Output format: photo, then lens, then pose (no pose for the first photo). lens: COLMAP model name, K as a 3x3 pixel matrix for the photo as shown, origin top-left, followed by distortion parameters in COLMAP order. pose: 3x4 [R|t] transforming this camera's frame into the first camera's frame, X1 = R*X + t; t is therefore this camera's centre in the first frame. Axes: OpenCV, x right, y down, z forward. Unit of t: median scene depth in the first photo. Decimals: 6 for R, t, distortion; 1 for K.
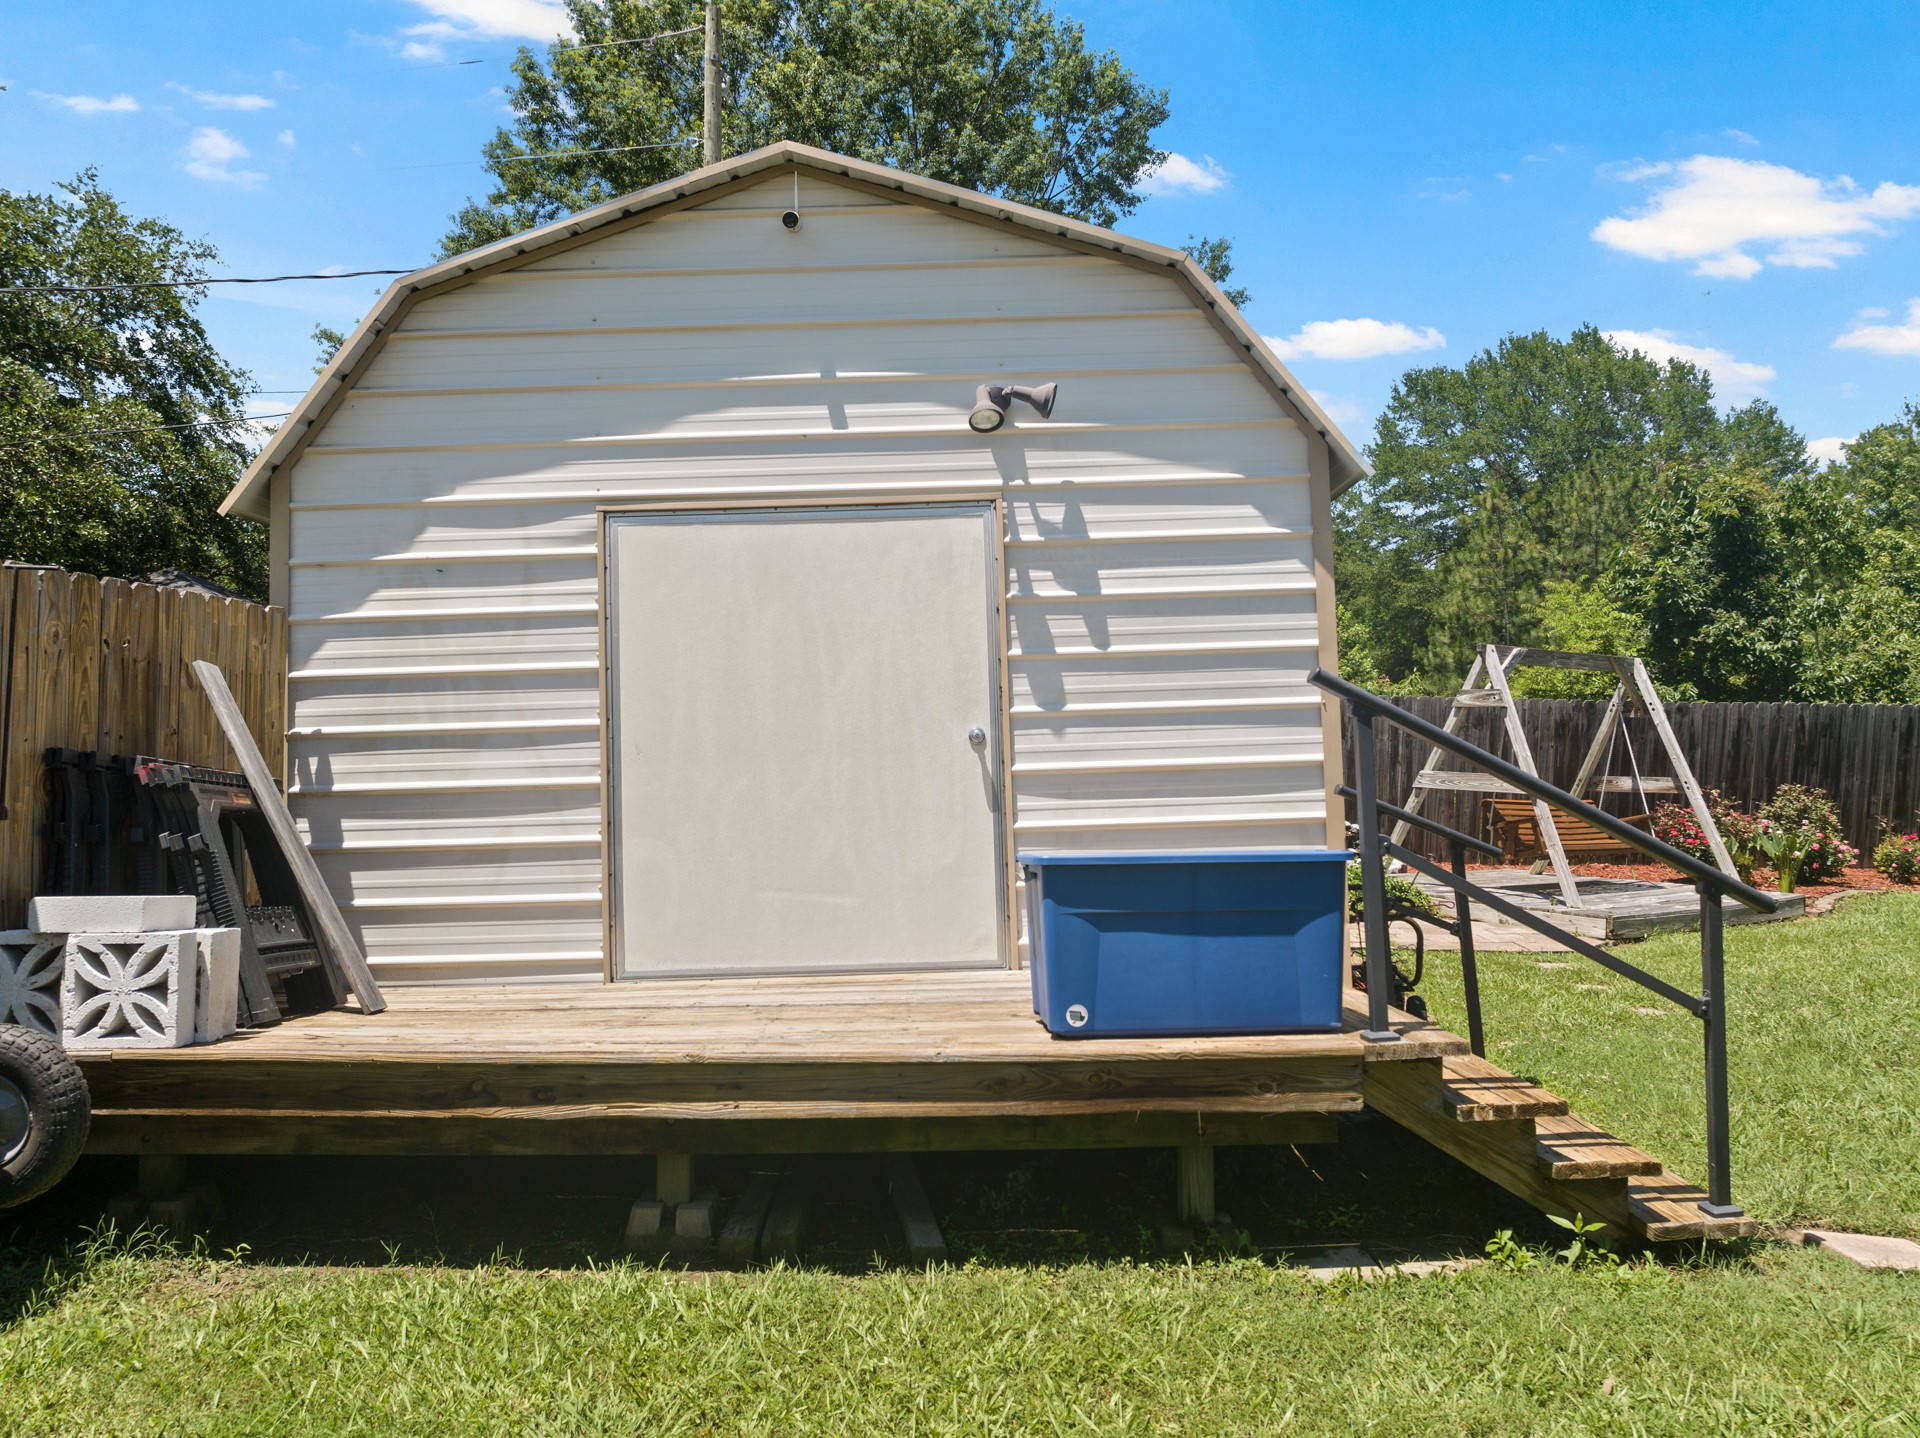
lens RADIAL K [[1355.5, 0, 966.9], [0, 1355.5, 716.0], [0, 0, 1]] dist [-0.062123, 0.031477]
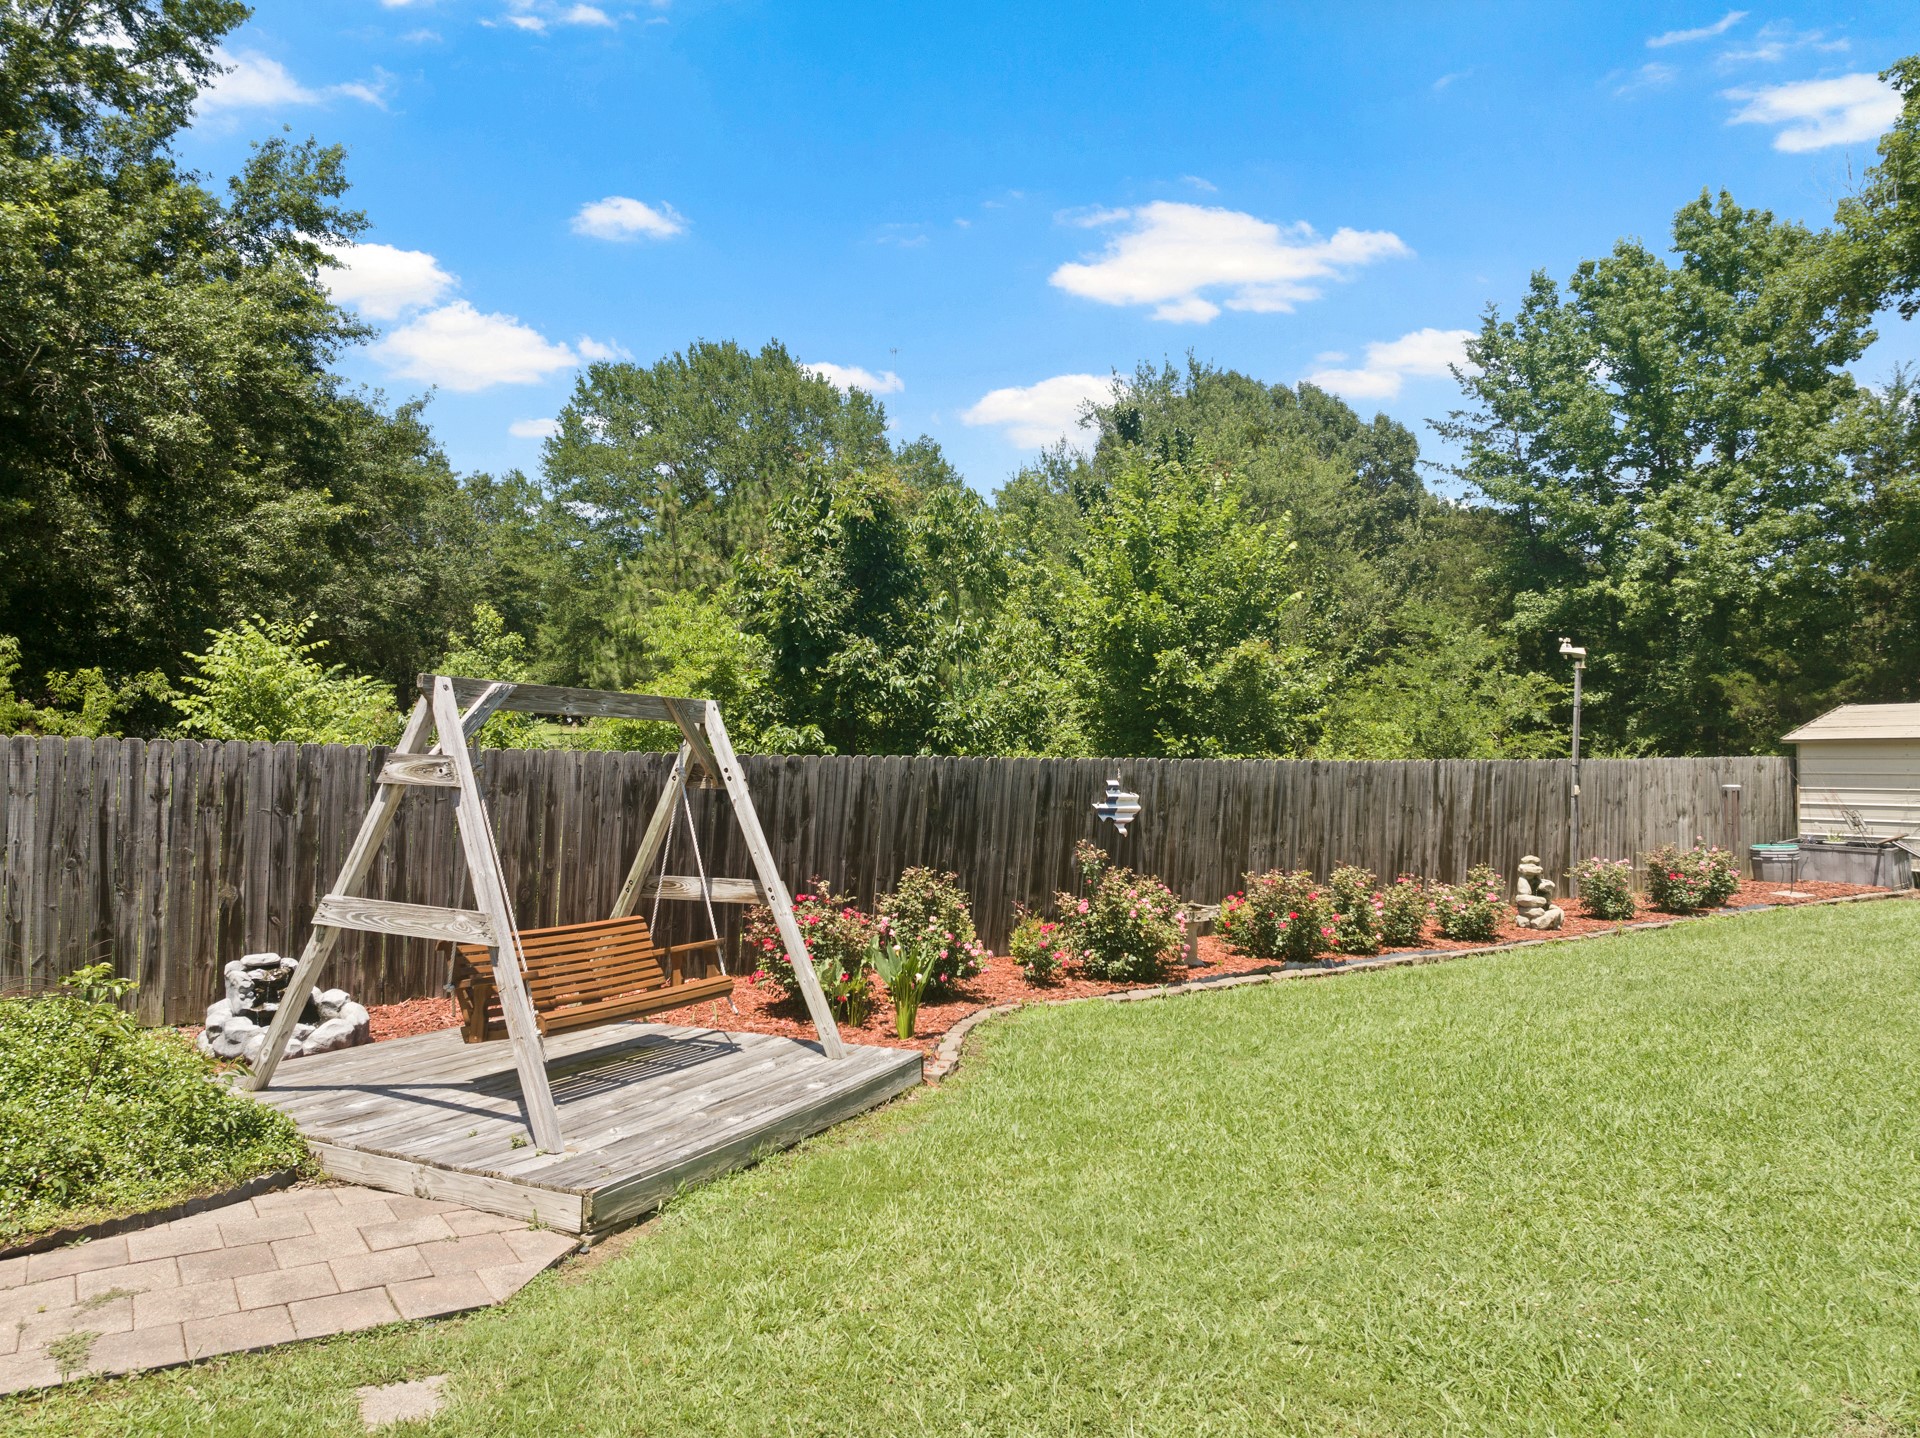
lens RADIAL K [[1355.5, 0, 966.9], [0, 1355.5, 716.0], [0, 0, 1]] dist [-0.062123, 0.031477]
pose [[0.844627, 0.016659, 0.535097, 0.179662], [-0.013210, 0.999860, -0.010277, -0.022046], [-0.535193, 0.001612, 0.844728, 0.260495]]
